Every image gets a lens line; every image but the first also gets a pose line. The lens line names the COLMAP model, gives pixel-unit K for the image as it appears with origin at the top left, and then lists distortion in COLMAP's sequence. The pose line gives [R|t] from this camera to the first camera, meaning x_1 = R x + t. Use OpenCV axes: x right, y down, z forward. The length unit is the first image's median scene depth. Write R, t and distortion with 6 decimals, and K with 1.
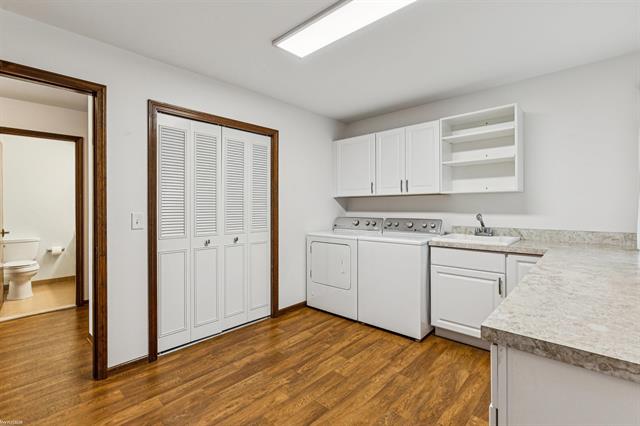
lens RADIAL K [[293.7, 0, 320.9], [0, 293.7, 208.4], [0, 0, 1]] dist [-0.001799, -0.001422]
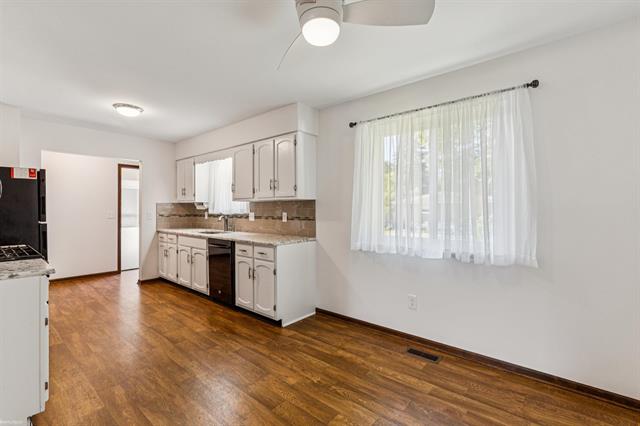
lens RADIAL K [[293.7, 0, 321.2], [0, 293.7, 213.6], [0, 0, 1]] dist [-0.001799, -0.001422]
pose [[0.034616, 0.015391, -0.999282, 0.847186], [-0.007052, 0.999860, 0.015155, -0.008079], [0.999376, 0.006522, 0.034720, 0.927659]]
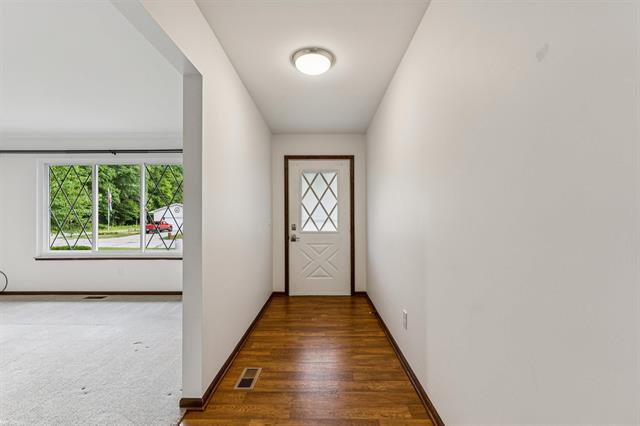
lens RADIAL K [[293.7, 0, 320.2], [0, 293.7, 213.1], [0, 0, 1]] dist [-0.001799, -0.001422]
pose [[-0.667906, 0.000933, 0.744245, -1.304544], [0.005722, 0.999976, 0.003881, -0.011055], [-0.744224, 0.006851, -0.667895, 1.955688]]
